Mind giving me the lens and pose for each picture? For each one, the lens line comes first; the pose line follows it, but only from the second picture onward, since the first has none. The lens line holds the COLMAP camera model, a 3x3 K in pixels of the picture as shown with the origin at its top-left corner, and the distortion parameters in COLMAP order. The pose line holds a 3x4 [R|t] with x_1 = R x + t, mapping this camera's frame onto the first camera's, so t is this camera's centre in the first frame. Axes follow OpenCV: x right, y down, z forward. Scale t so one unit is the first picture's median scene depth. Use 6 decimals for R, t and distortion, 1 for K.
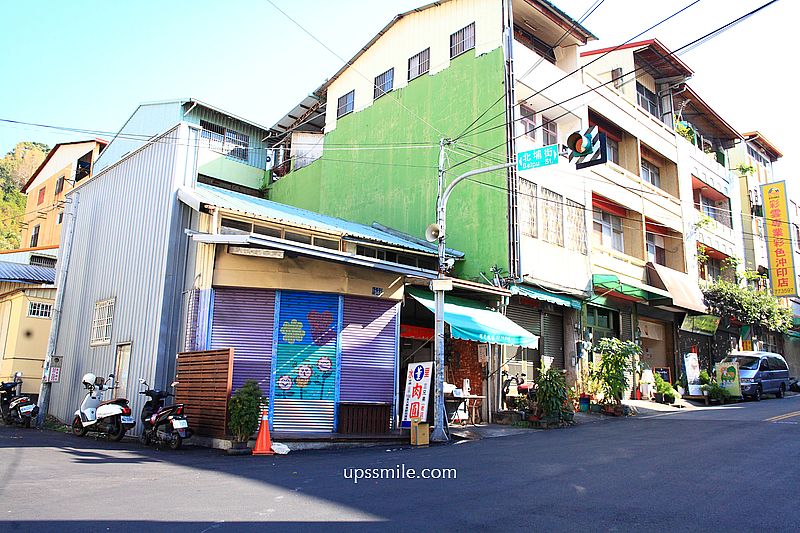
lens RADIAL K [[633.1, 0, 400.0], [0, 633.1, 266.5], [0, 0, 1]] dist [-0.012908, -0.001369]
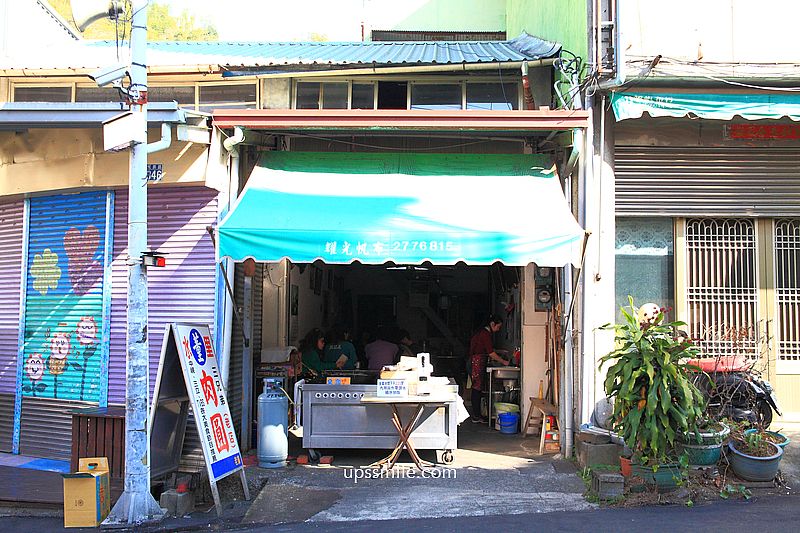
lens RADIAL K [[783.2, 0, 400.0], [0, 783.2, 266.5], [0, 0, 1]] dist [-0.010492, 0.014774]
pose [[0.724020, -0.069549, -0.686264, 0.449258], [0.149827, 0.987007, 0.058043, 0.094557], [0.673310, -0.144845, 0.725033, 0.651088]]
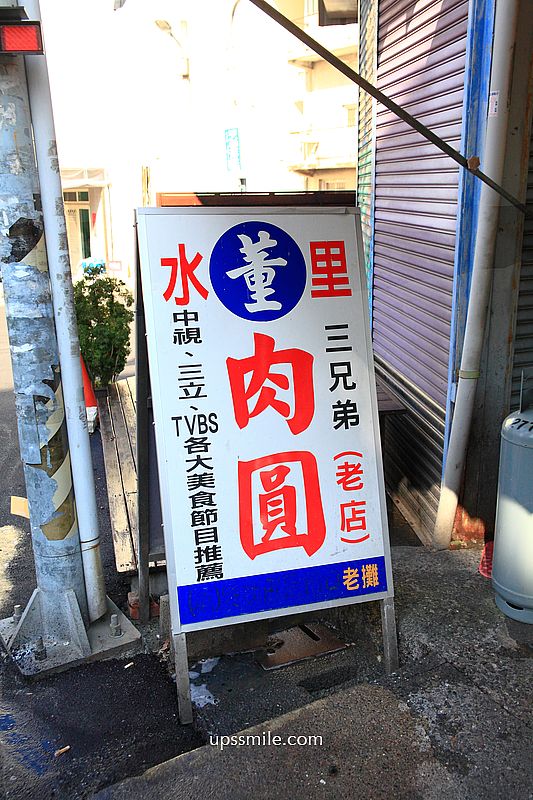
lens RADIAL K [[783.2, 0, 266.5], [0, 783.2, 400.0], [0, 0, 1]] dist [-0.010492, 0.014774]
pose [[-0.314907, 0.233878, -0.919856, 0.203948], [0.200436, 0.963694, 0.176406, 0.148652], [0.927717, -0.128820, -0.350352, 0.963364]]
